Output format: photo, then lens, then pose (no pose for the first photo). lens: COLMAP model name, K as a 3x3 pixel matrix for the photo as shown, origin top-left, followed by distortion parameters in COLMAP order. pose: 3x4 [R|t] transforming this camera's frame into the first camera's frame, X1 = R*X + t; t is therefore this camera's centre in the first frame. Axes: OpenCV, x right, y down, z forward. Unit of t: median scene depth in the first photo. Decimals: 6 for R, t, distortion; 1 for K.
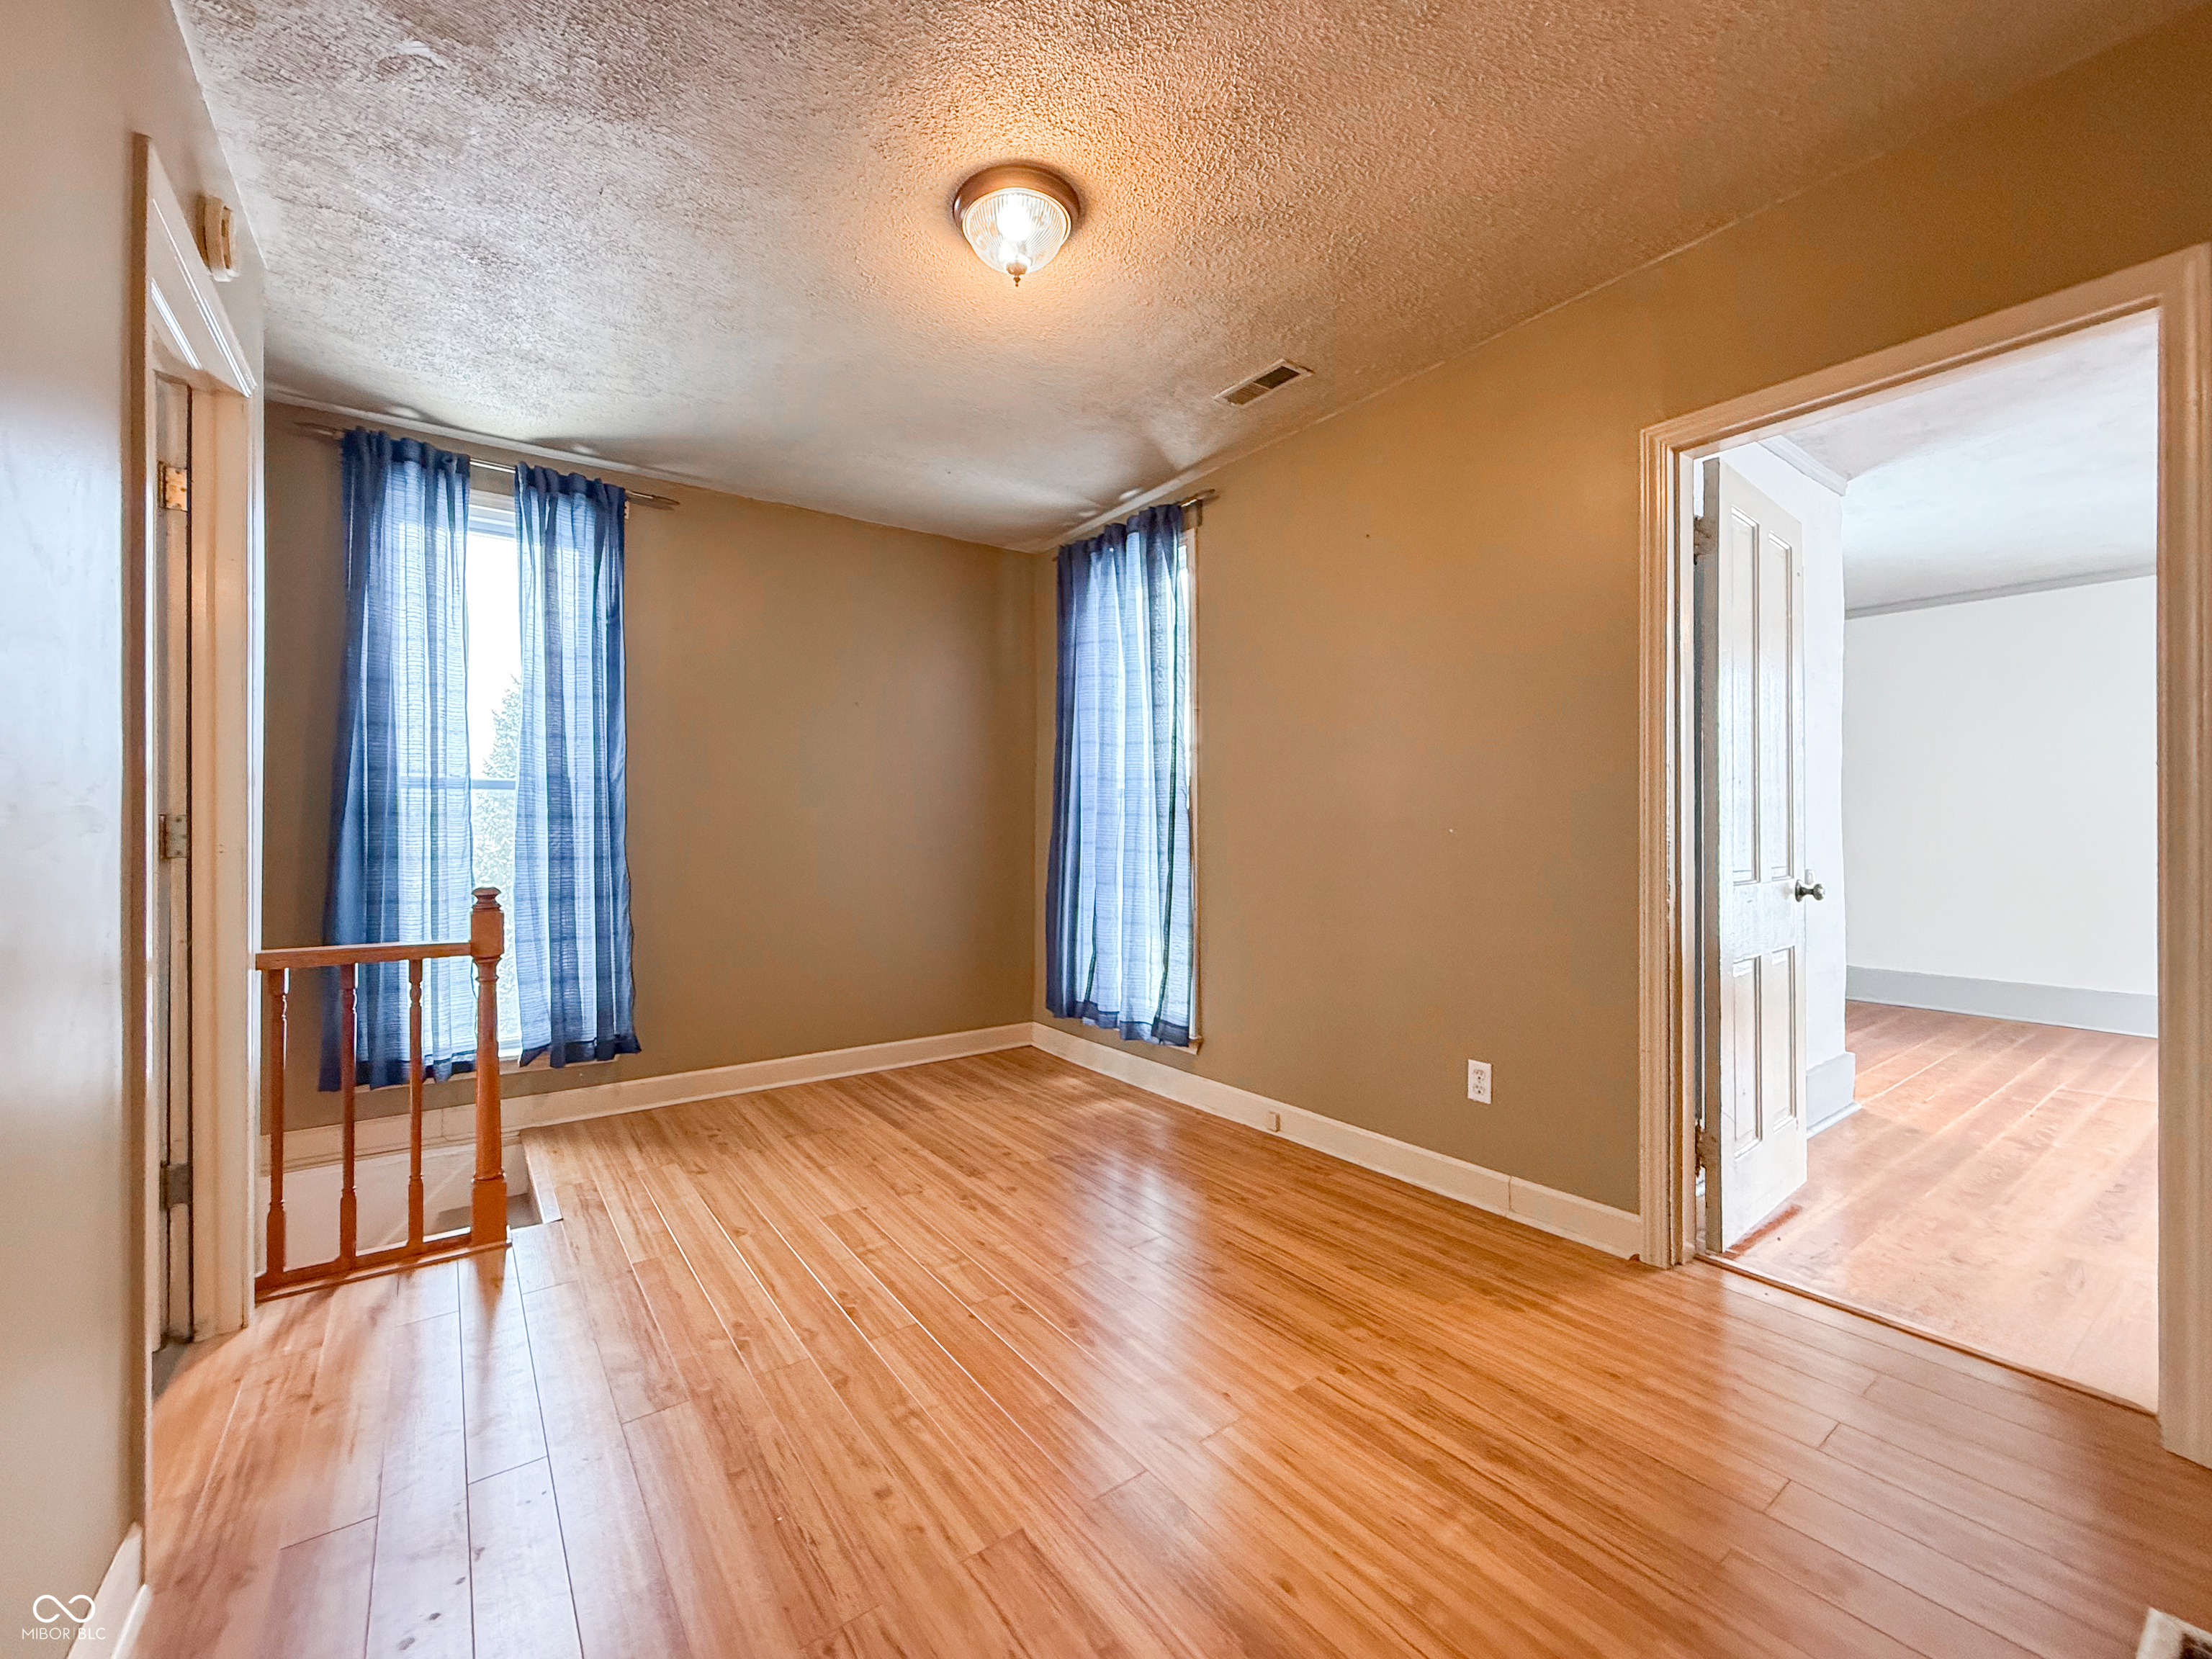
lens RADIAL K [[893.2, 0, 1103.9], [0, 893.2, 839.2], [0, 0, 1]] dist [-0.001013, 0.000101]
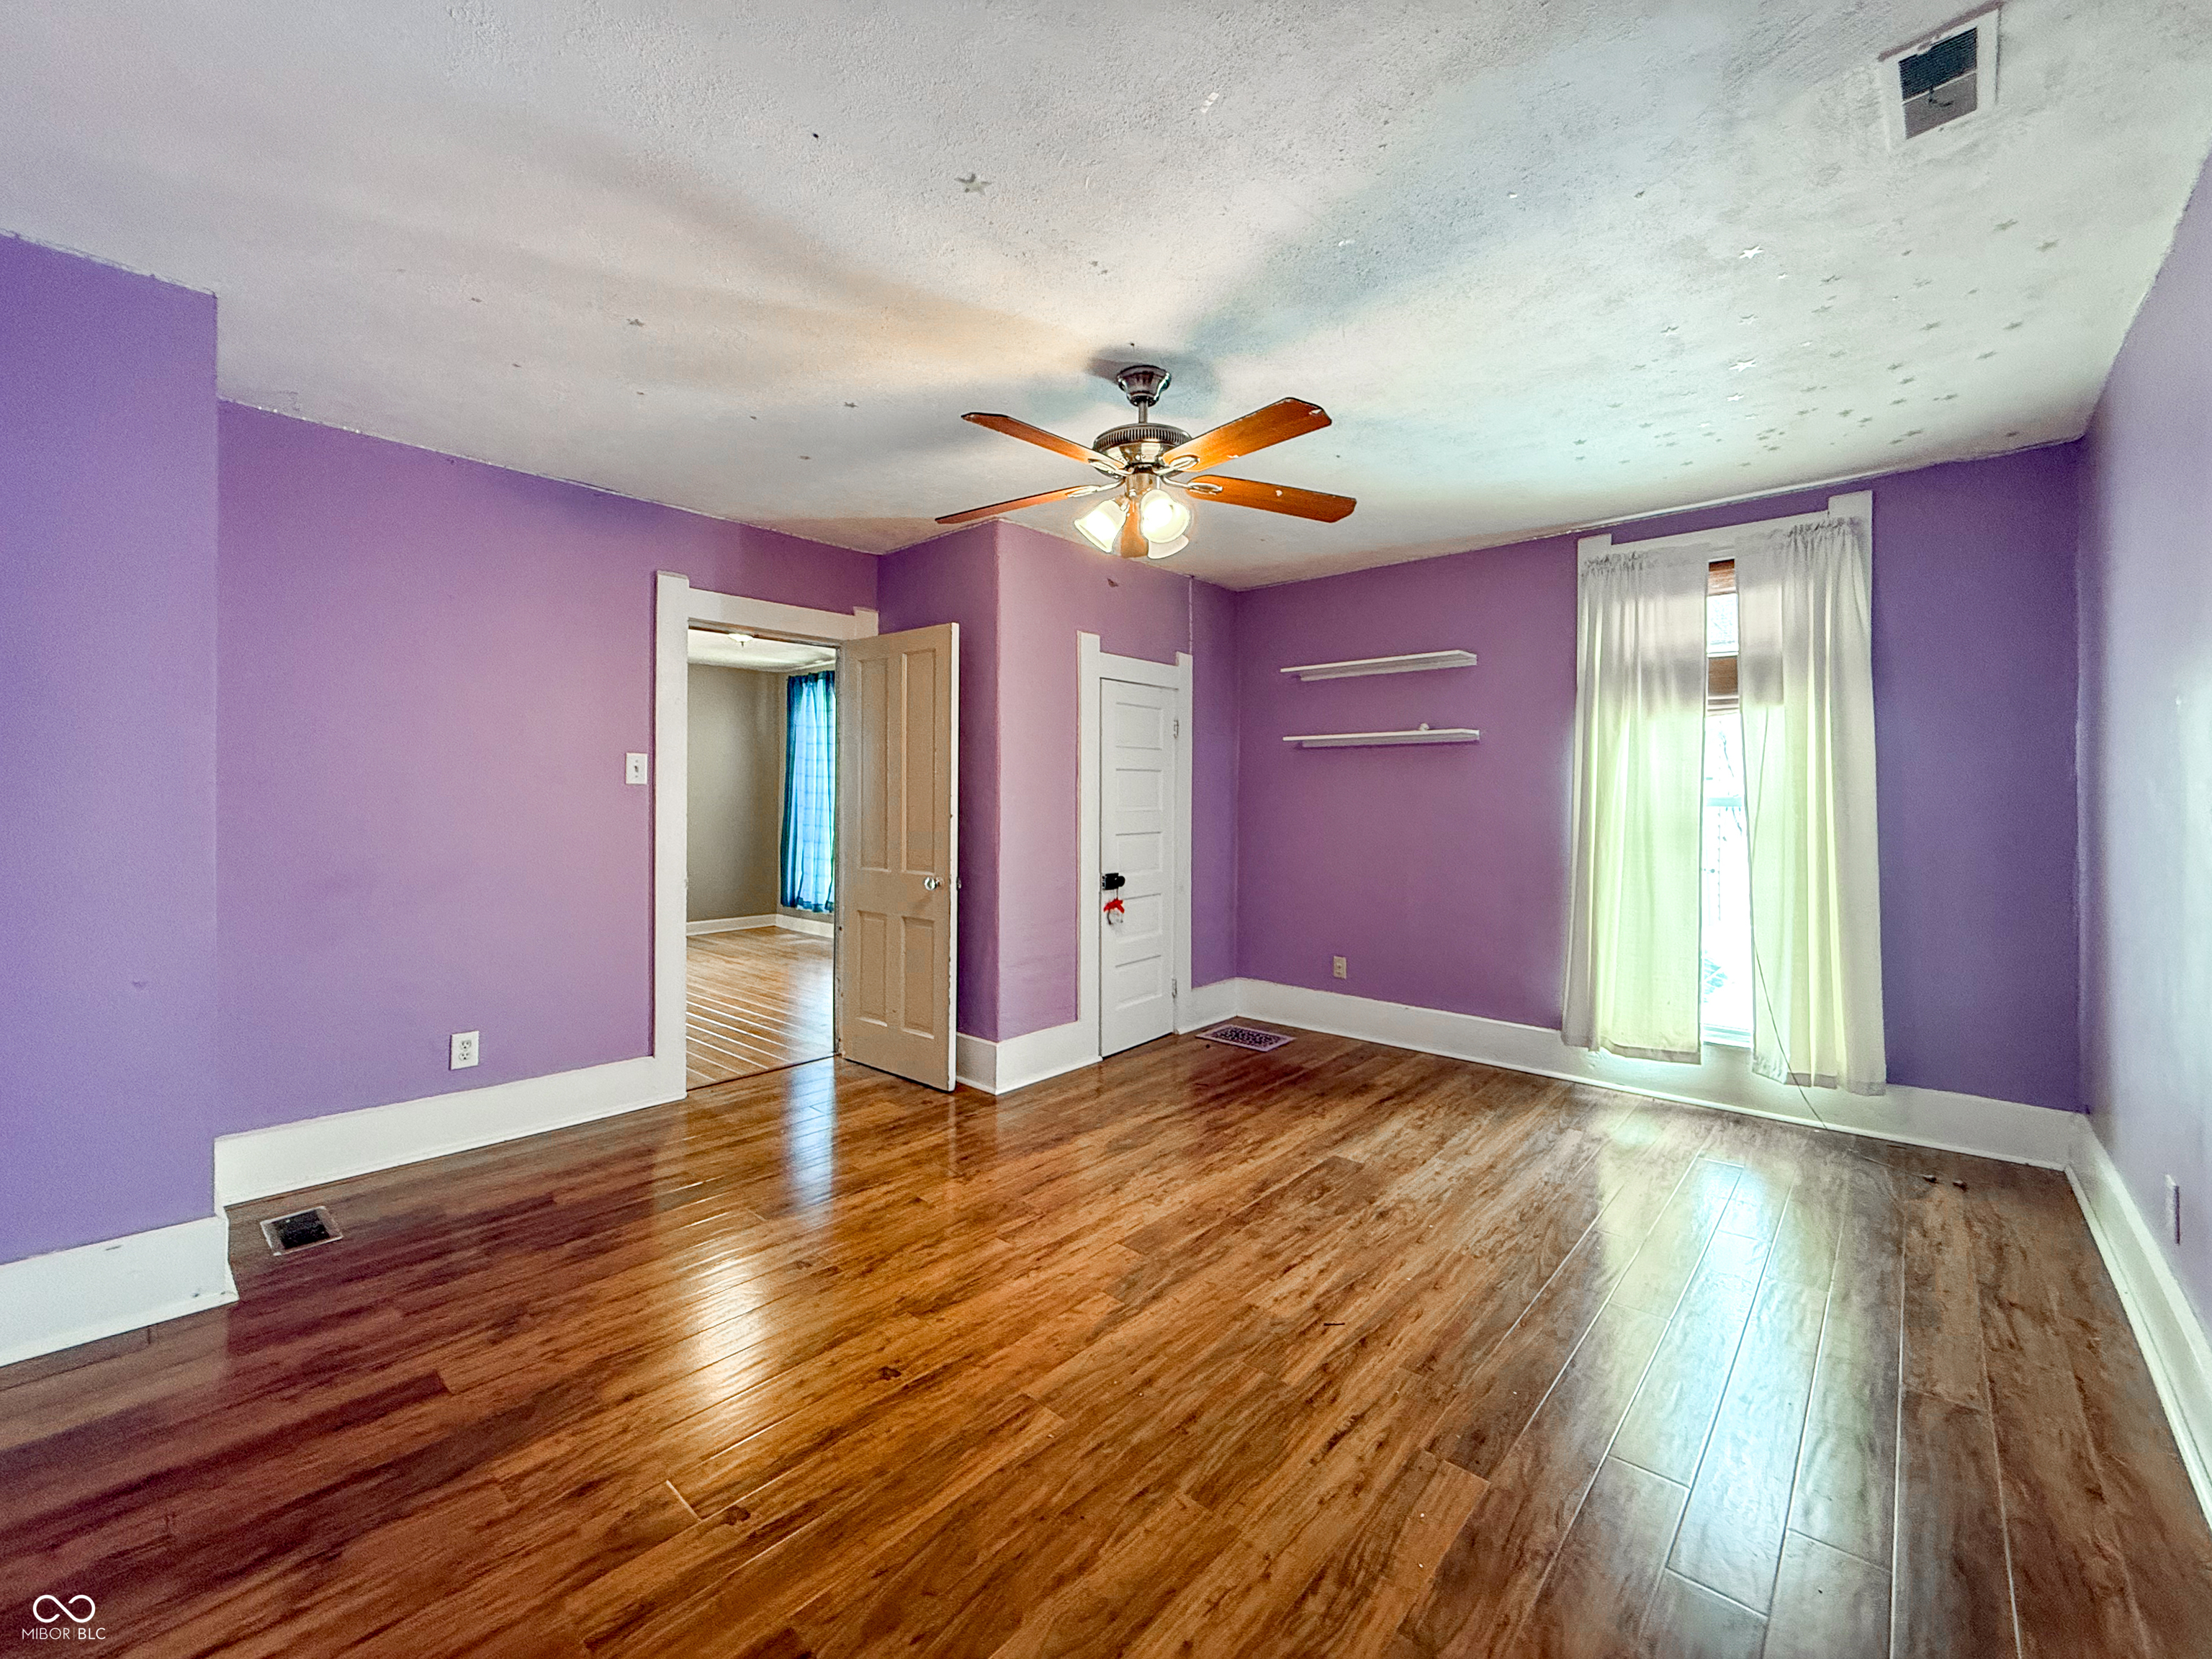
lens RADIAL K [[893.2, 0, 1107.4], [0, 893.2, 813.0], [0, 0, 1]] dist [-0.001013, 0.000101]
pose [[0.977973, 0.004395, 0.208686, 0.252946], [-0.005441, 0.999975, 0.004438, -0.031042], [-0.208662, -0.005476, 0.977973, -1.208189]]
